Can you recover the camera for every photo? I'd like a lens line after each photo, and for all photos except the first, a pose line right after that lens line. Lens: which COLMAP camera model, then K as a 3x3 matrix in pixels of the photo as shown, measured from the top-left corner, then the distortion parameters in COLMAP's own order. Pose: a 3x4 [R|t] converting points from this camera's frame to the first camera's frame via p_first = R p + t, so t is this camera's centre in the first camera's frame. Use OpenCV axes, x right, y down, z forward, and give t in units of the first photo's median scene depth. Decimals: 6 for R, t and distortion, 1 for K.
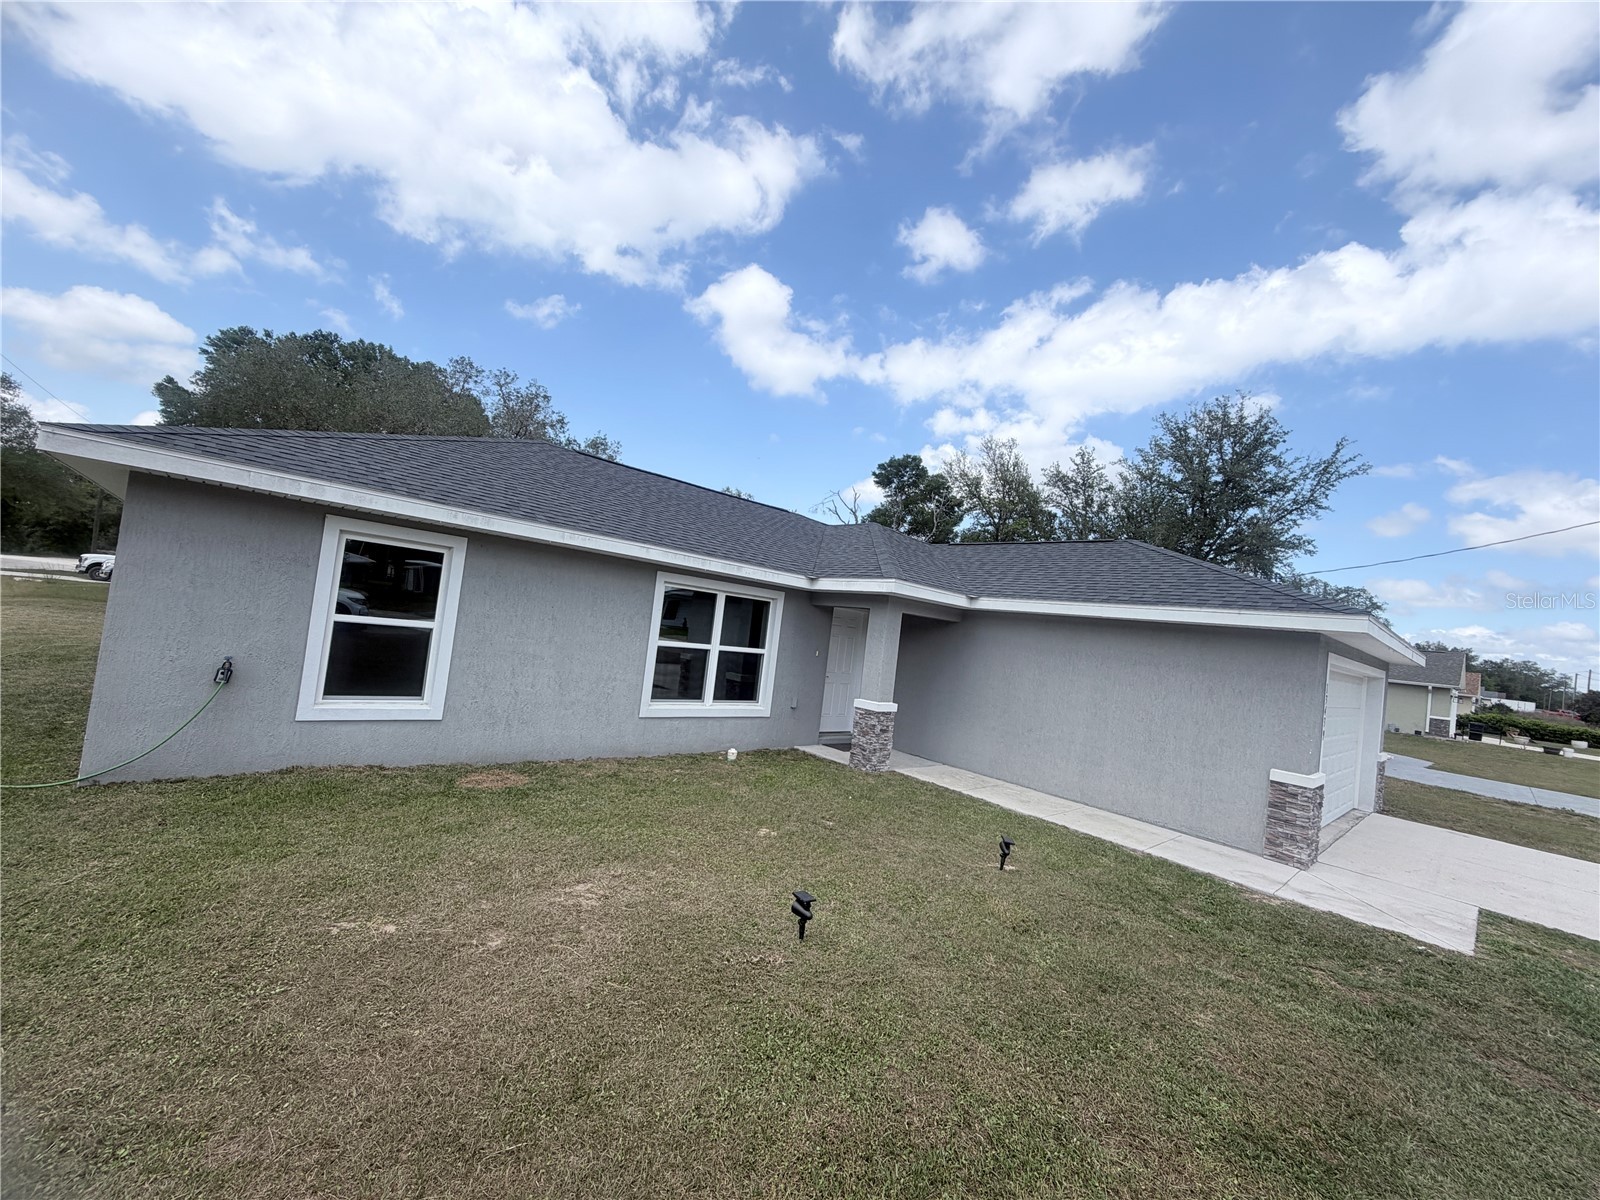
lens RADIAL K [[637.3, 0, 796.6], [0, 637.3, 601.3], [0, 0, 1]] dist [0.000384, -0.000310]
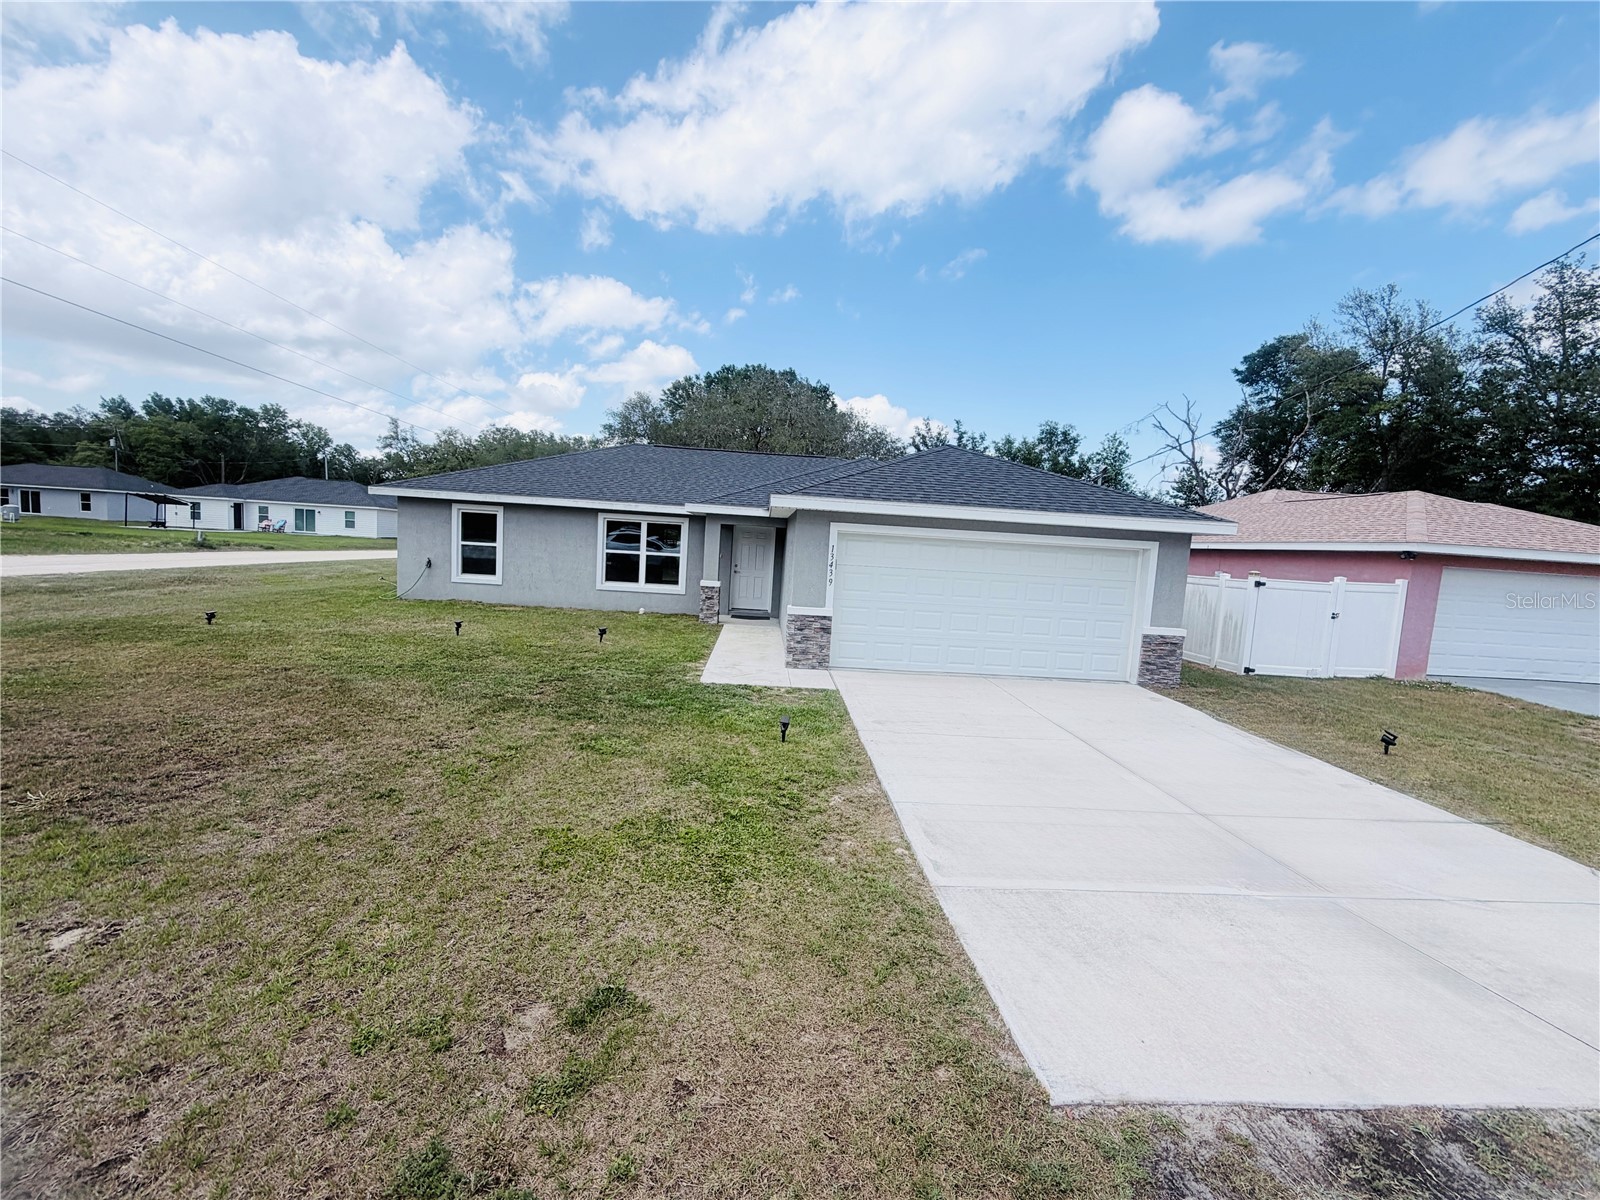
lens RADIAL K [[637.3, 0, 796.6], [0, 637.3, 601.3], [0, 0, 1]] dist [0.000384, -0.000310]
pose [[0.775415, -0.012726, -0.631323, 1.316703], [0.058484, 0.996947, 0.051736, 0.139756], [0.628737, -0.077039, 0.773792, -0.106166]]
